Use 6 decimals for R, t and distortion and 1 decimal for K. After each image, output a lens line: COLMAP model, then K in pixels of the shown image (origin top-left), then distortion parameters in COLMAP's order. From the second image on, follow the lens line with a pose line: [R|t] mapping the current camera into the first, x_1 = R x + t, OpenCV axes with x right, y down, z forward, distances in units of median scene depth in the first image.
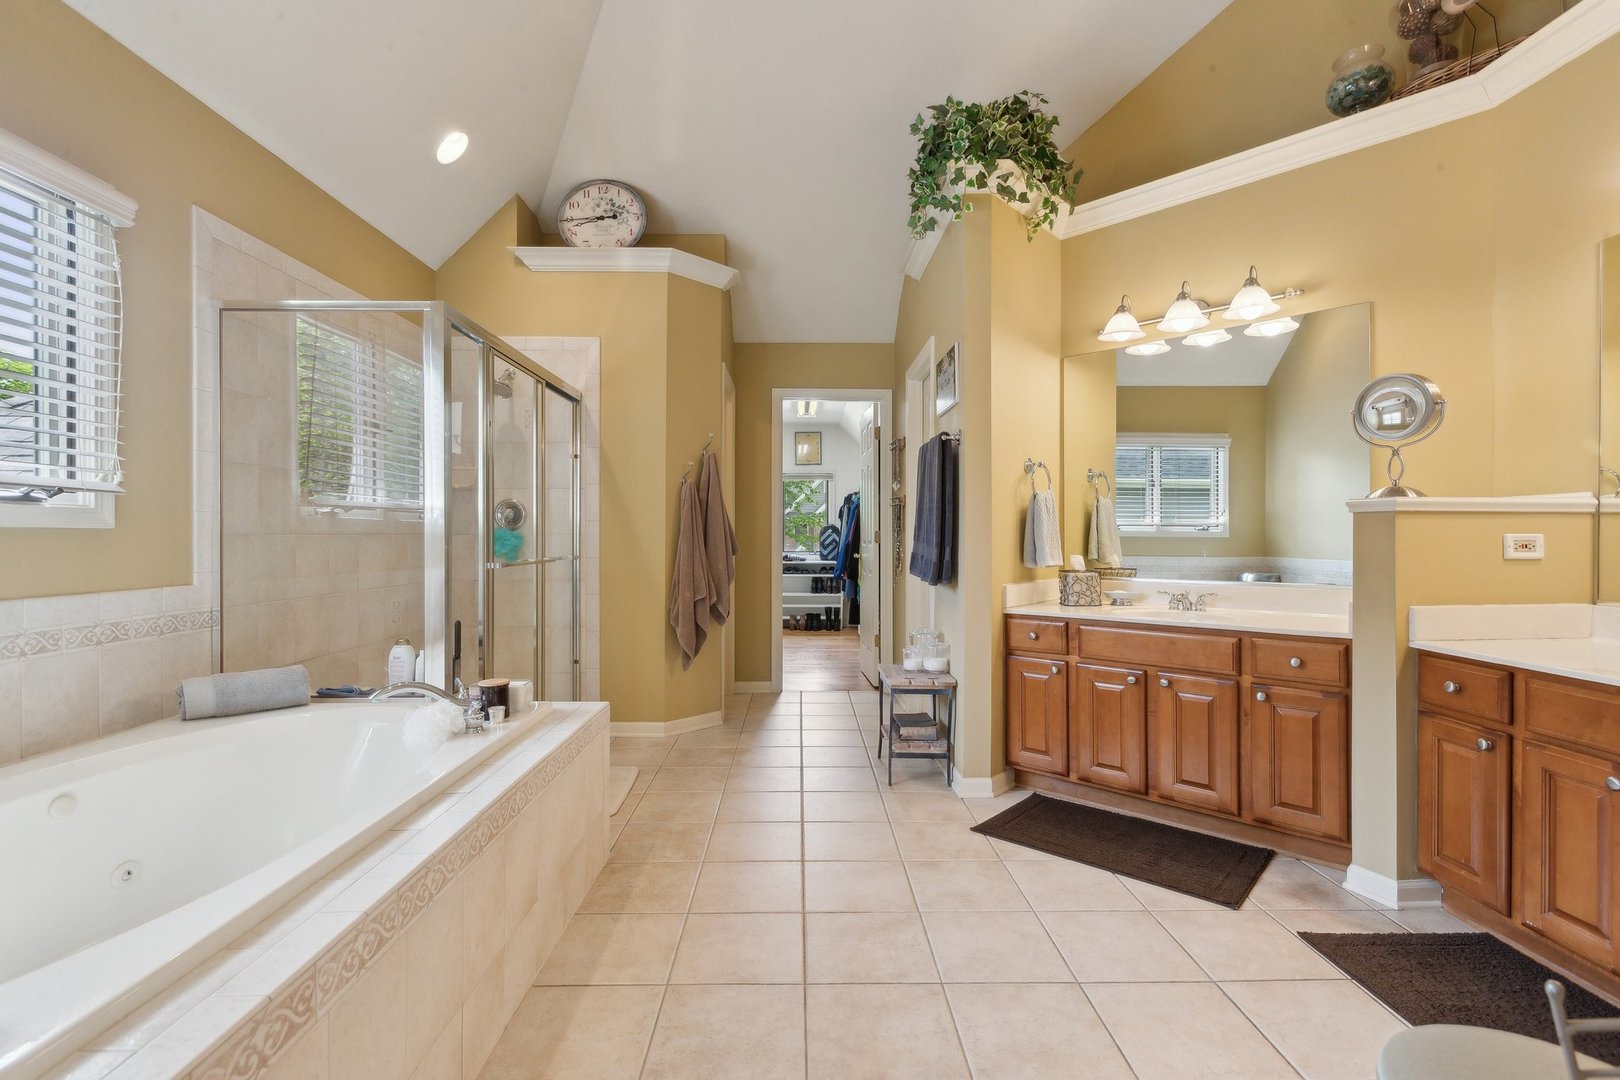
lens RADIAL K [[739.1, 0, 809.7], [0, 739.1, 536.1], [0, 0, 1]] dist [0.001364, 0.000709]
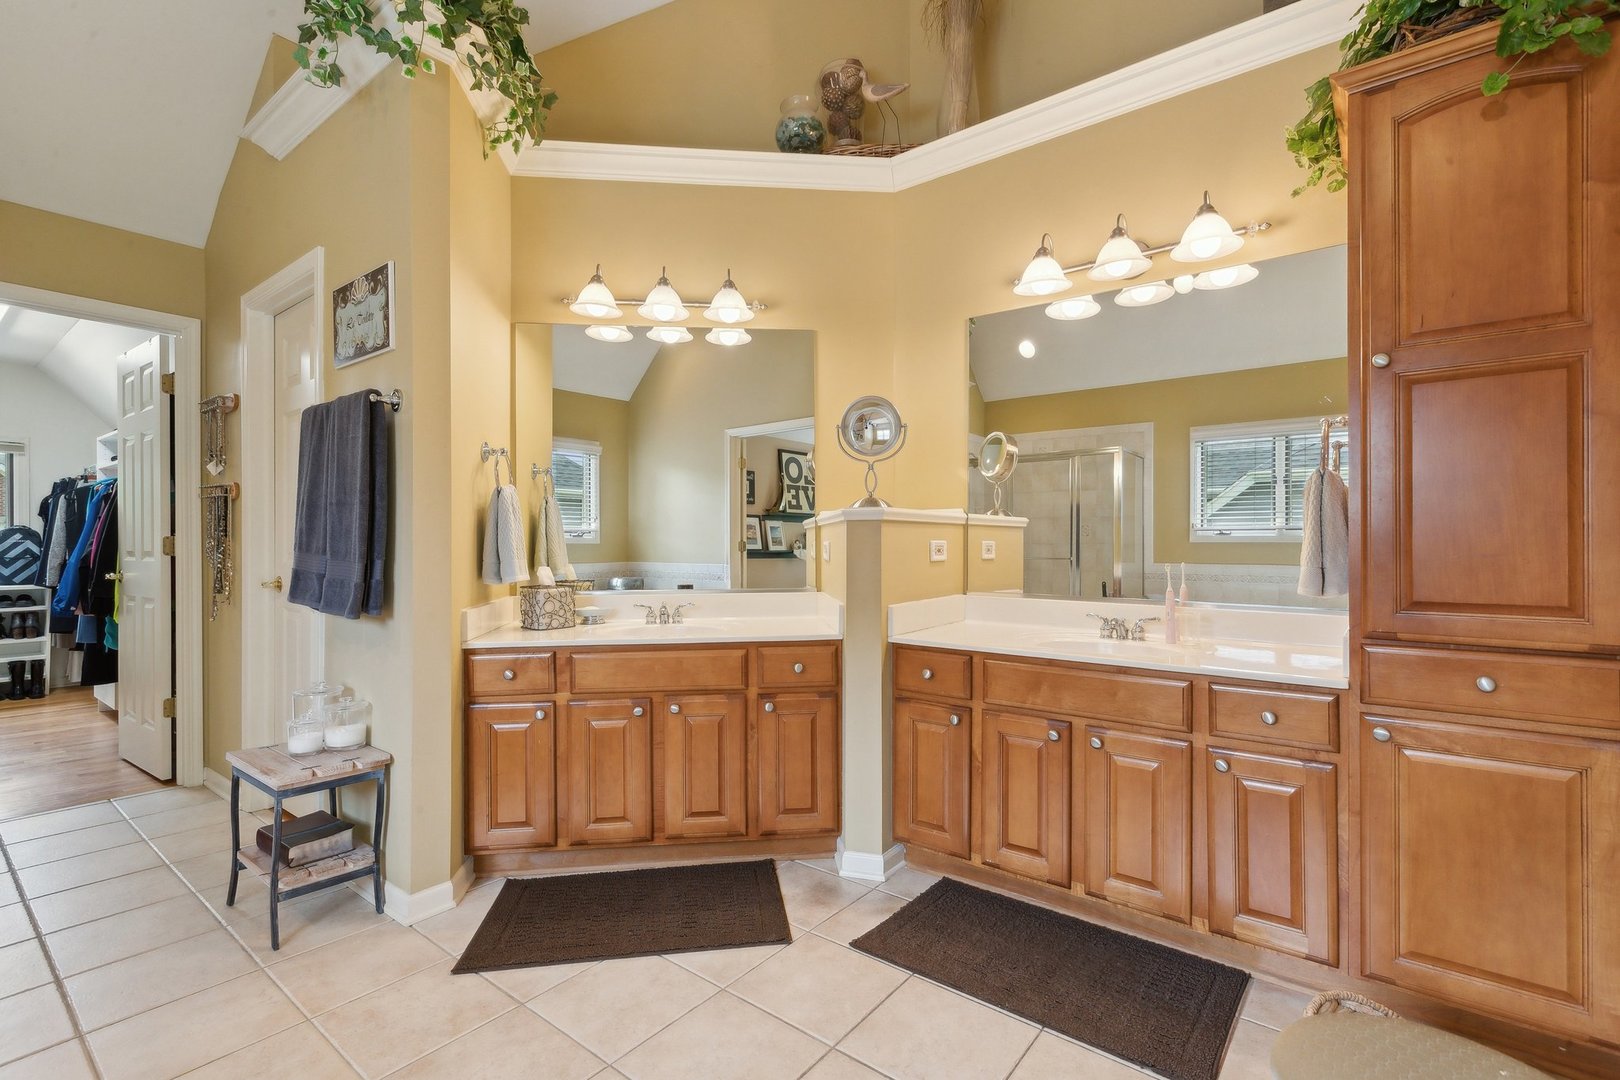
lens RADIAL K [[739.1, 0, 810.5], [0, 739.1, 544.0], [0, 0, 1]] dist [0.001364, 0.000709]
pose [[0.631102, -0.003912, 0.775690, -0.095369], [0.002764, 0.999992, 0.002795, -0.001282], [-0.775695, 0.000380, 0.631107, 0.288520]]
